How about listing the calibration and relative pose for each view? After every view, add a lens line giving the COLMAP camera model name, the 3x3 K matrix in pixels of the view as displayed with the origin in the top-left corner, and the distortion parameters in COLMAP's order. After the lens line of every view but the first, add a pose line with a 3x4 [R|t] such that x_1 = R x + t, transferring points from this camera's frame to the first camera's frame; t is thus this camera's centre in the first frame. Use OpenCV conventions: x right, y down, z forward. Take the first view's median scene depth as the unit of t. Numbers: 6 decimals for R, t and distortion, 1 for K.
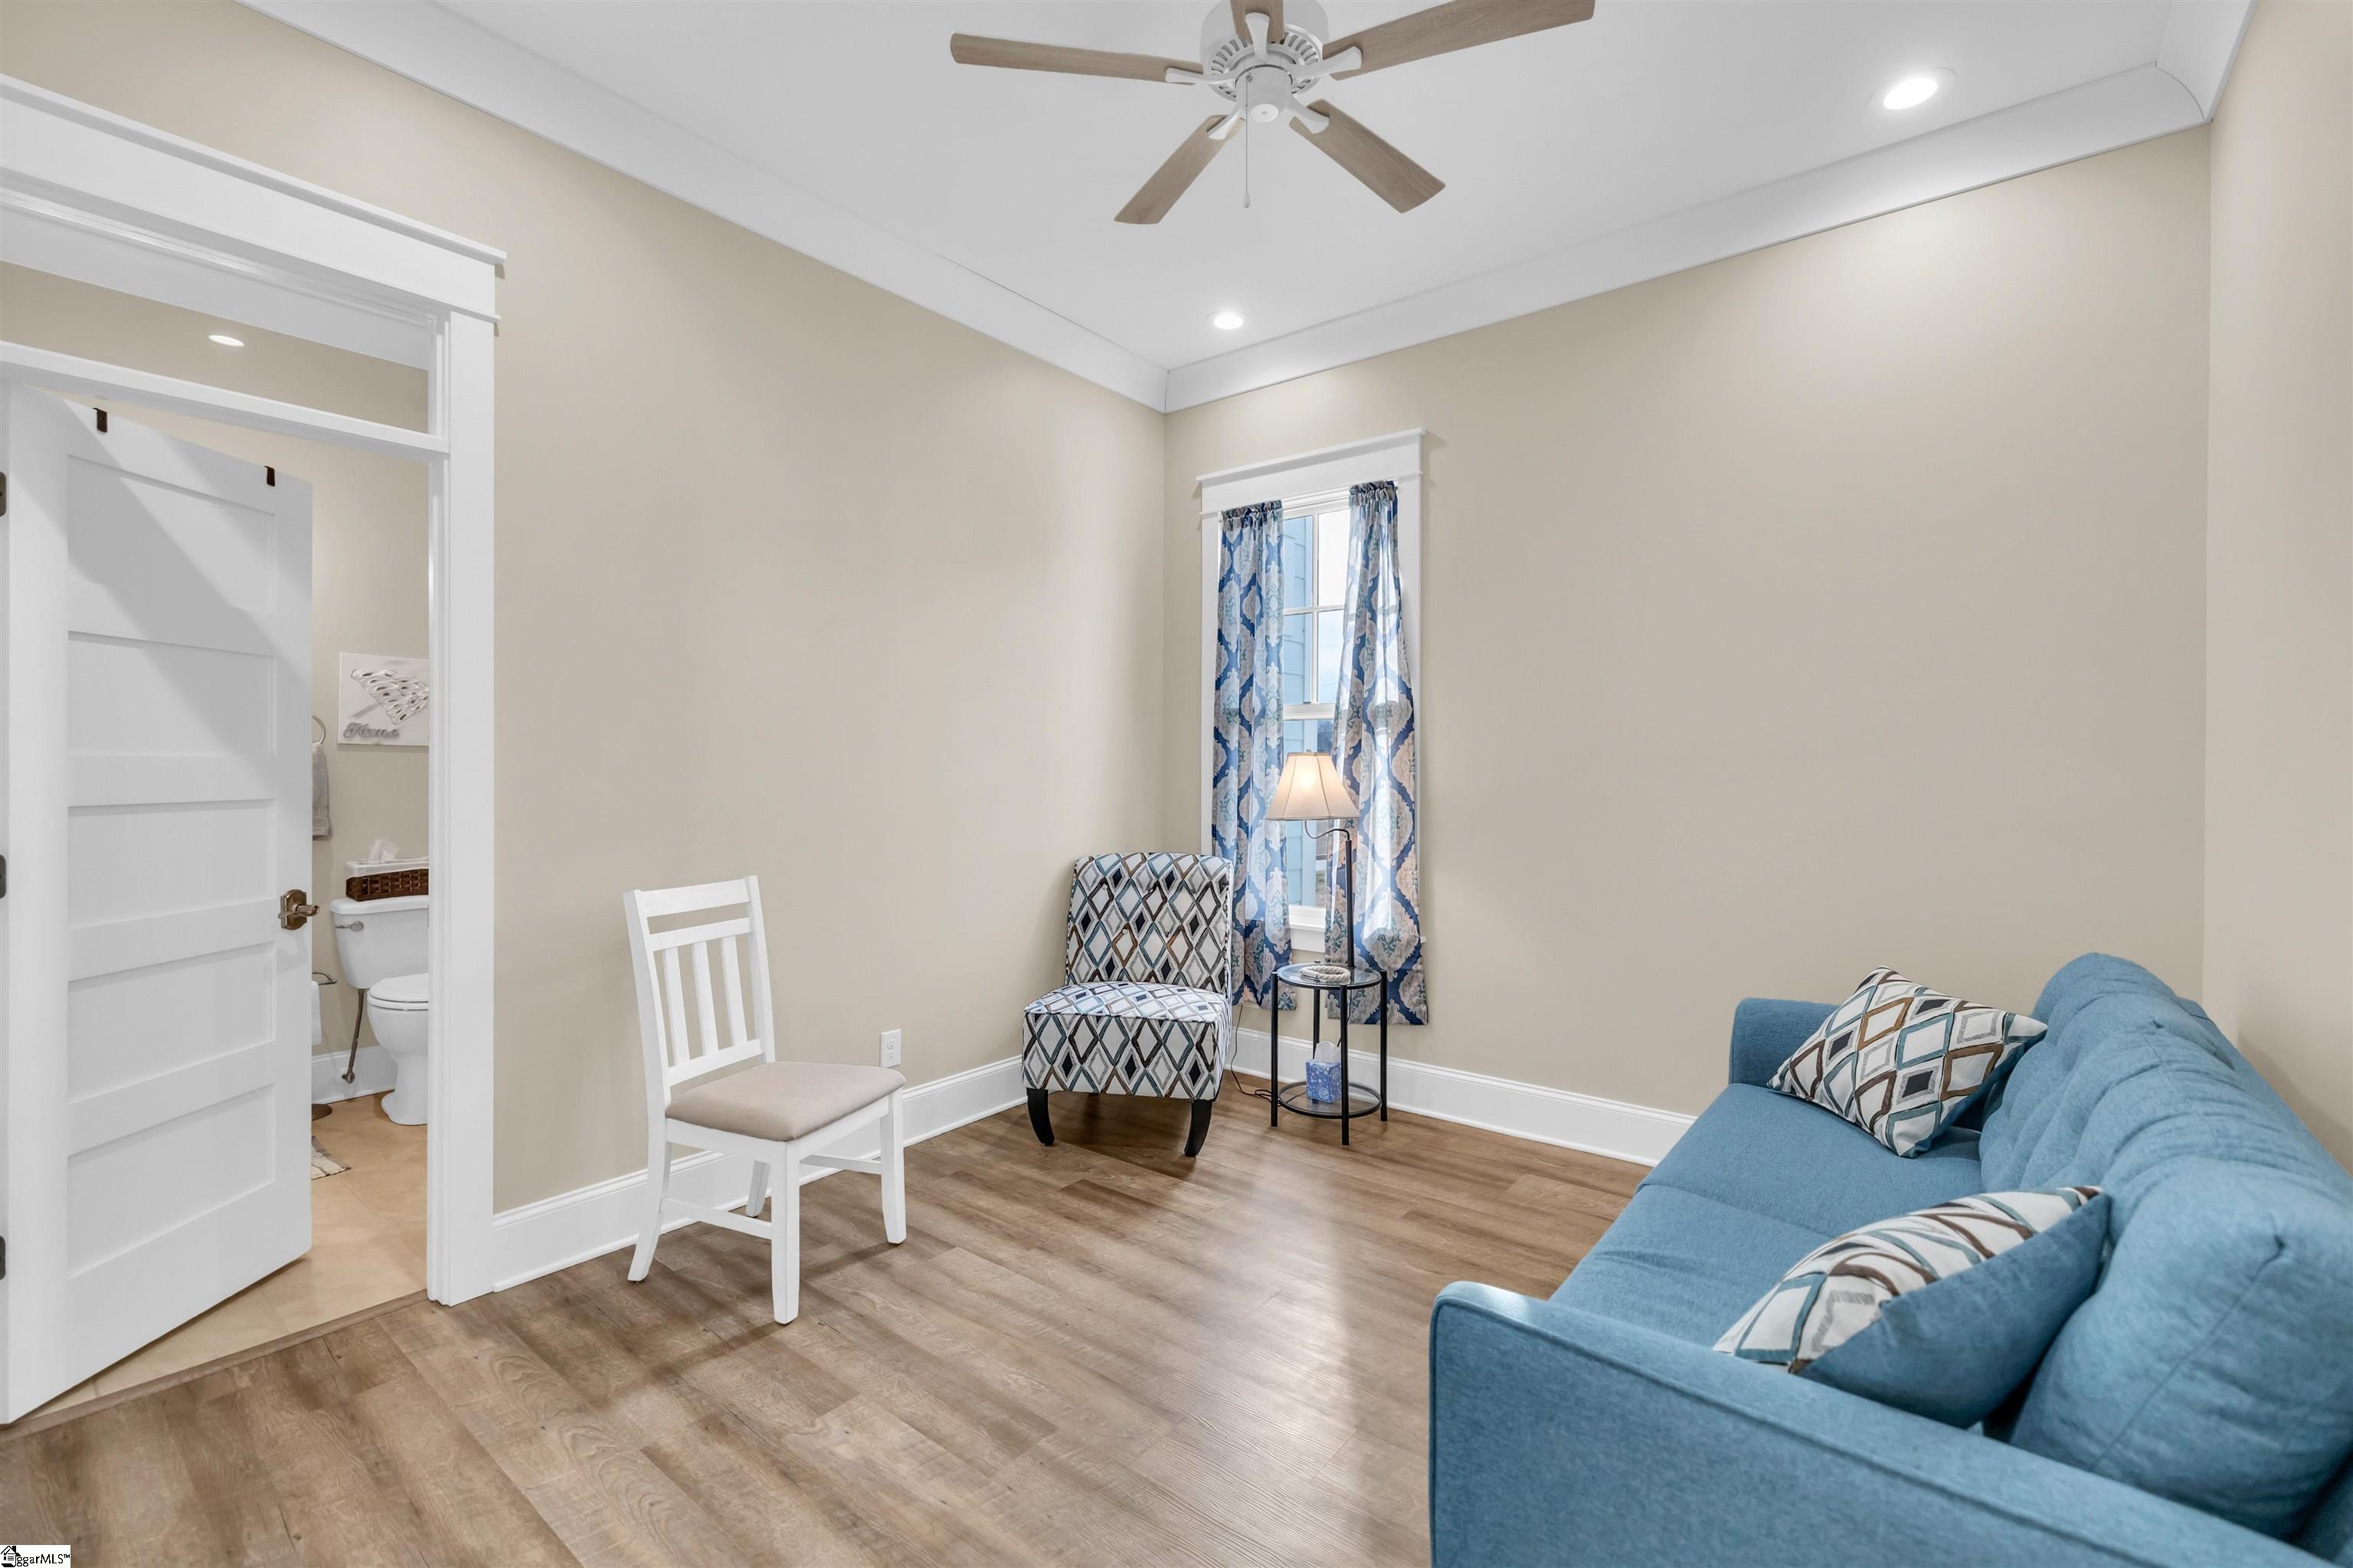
lens RADIAL K [[1020.1, 0, 1174.8], [0, 1020.1, 769.2], [0, 0, 1]] dist [0.003327, 0.000132]
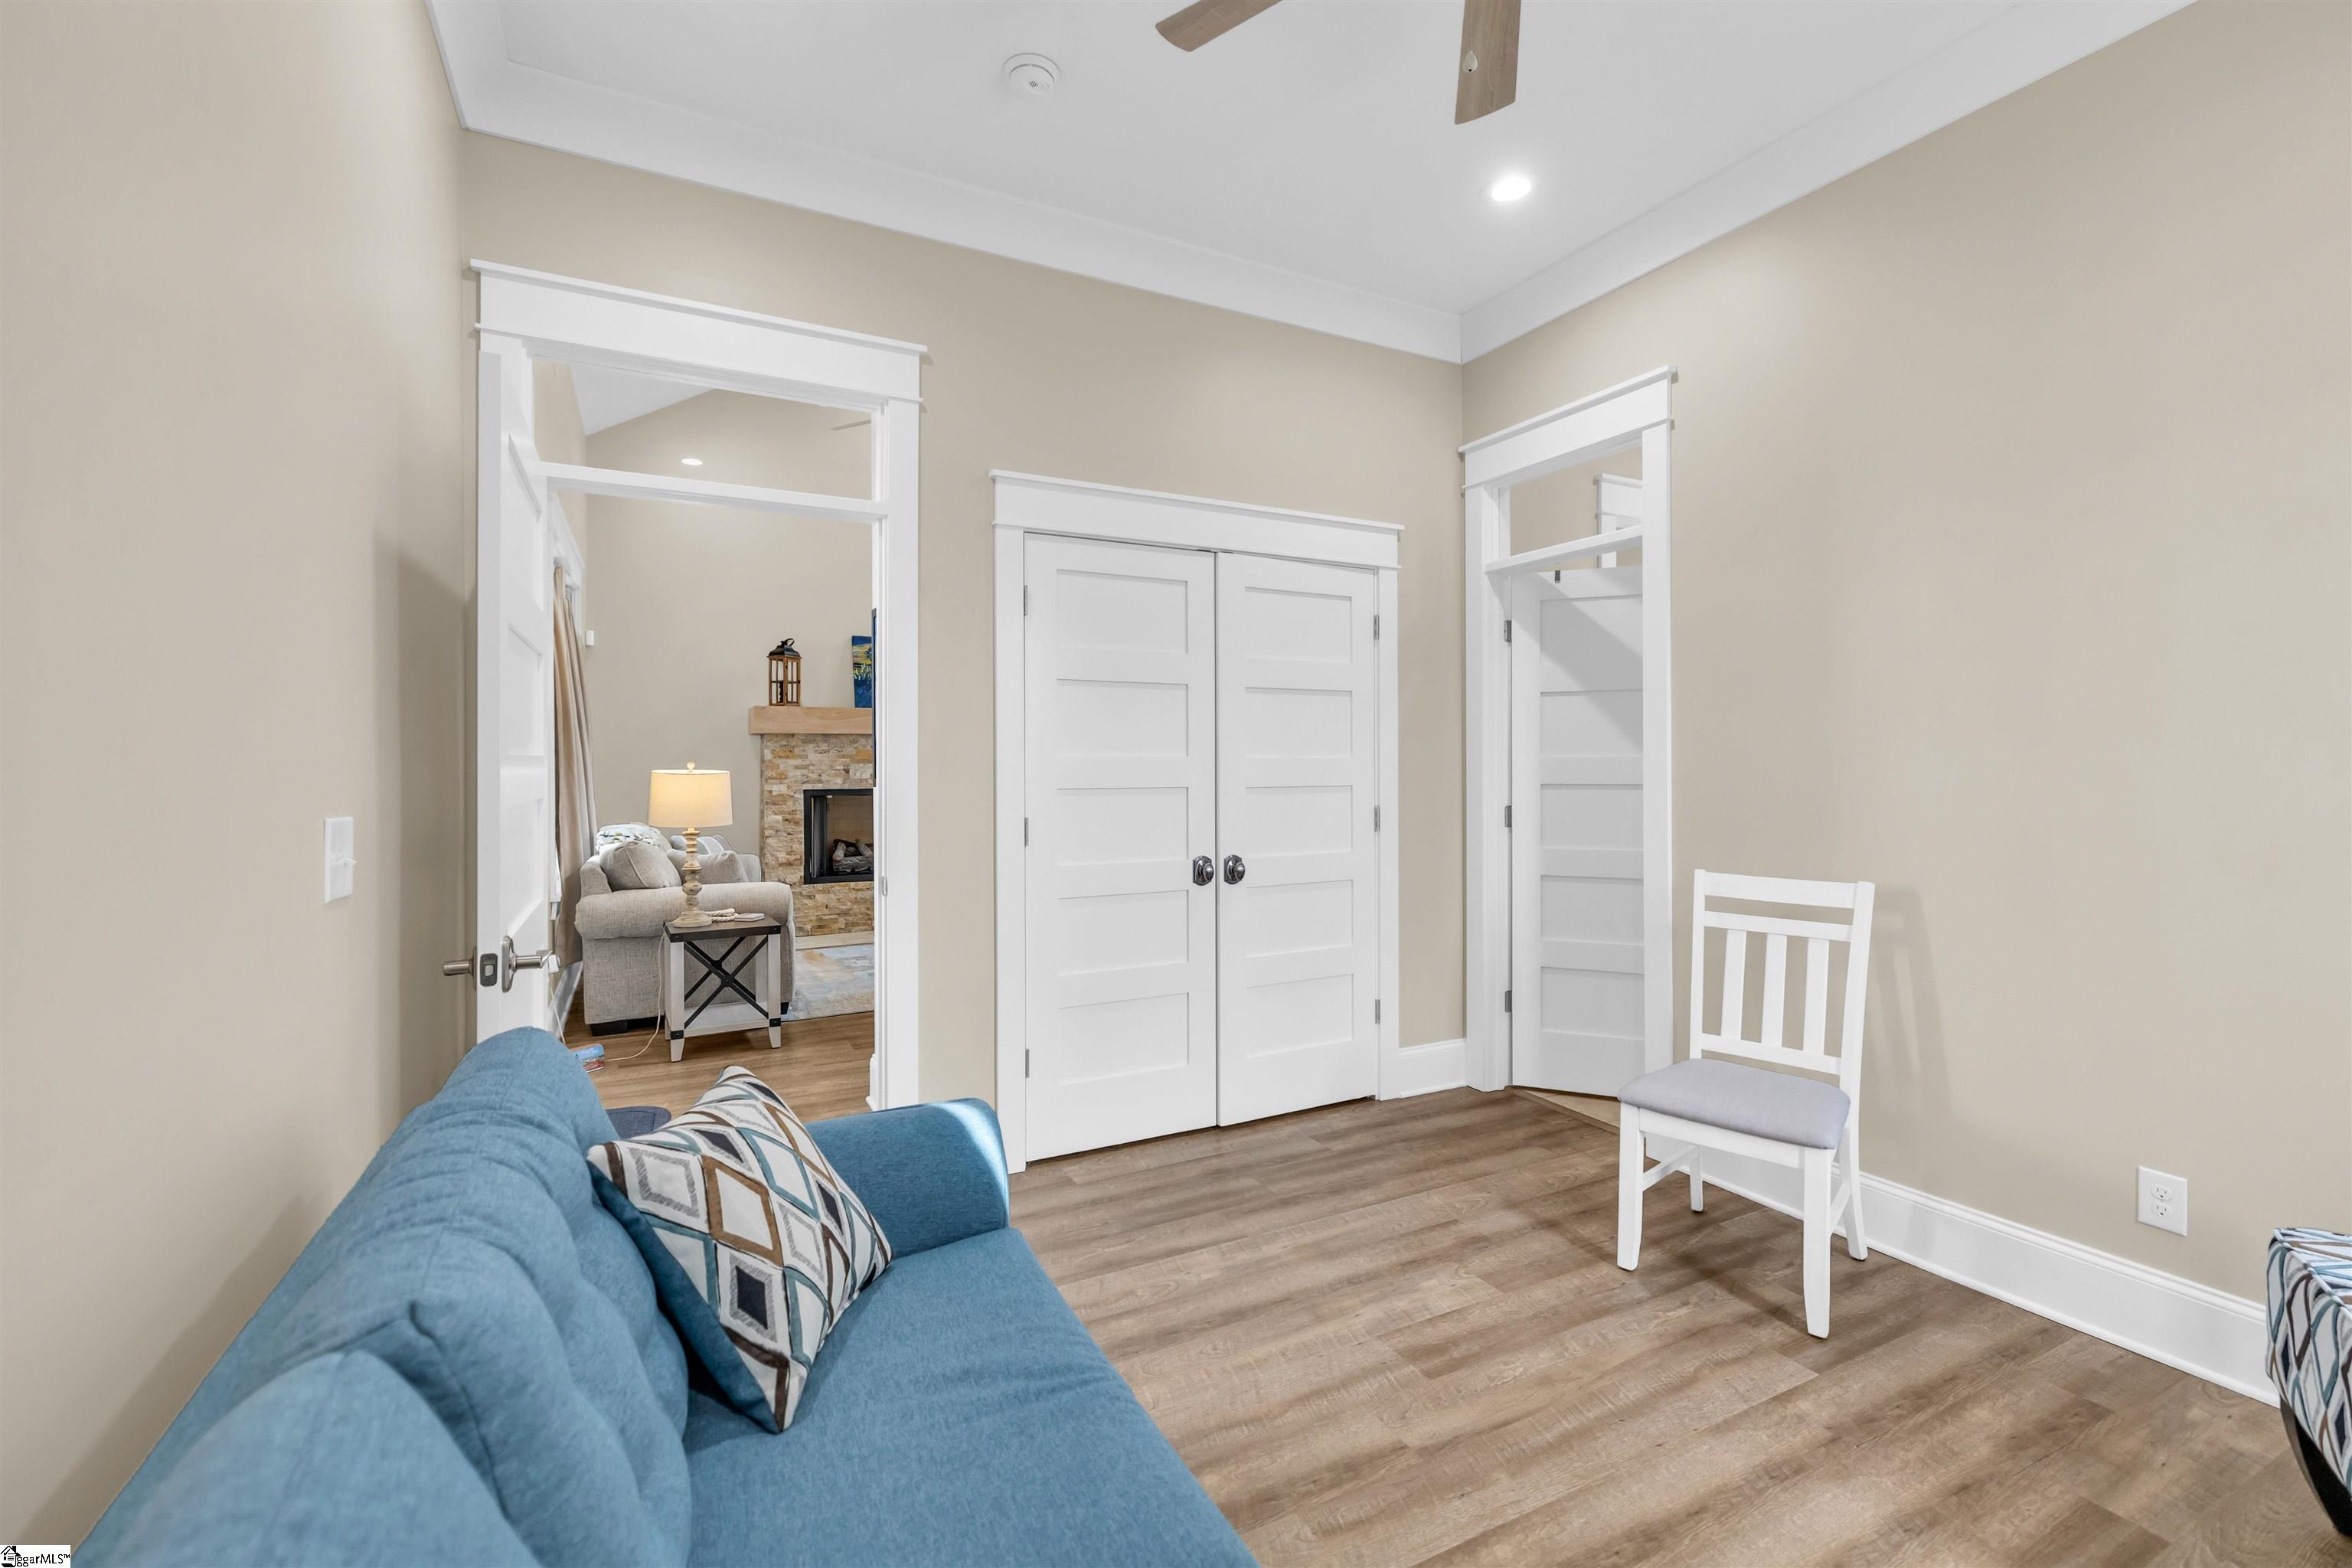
lens RADIAL K [[1019.6, 0, 1172.7], [0, 1019.6, 775.7], [0, 0, 1]] dist [0.003327, 0.000132]
pose [[-0.418815, 0.008505, -0.908032, 0.918036], [-0.003242, 0.999936, 0.010861, 0.002375], [0.908066, 0.007493, -0.418761, 1.142224]]
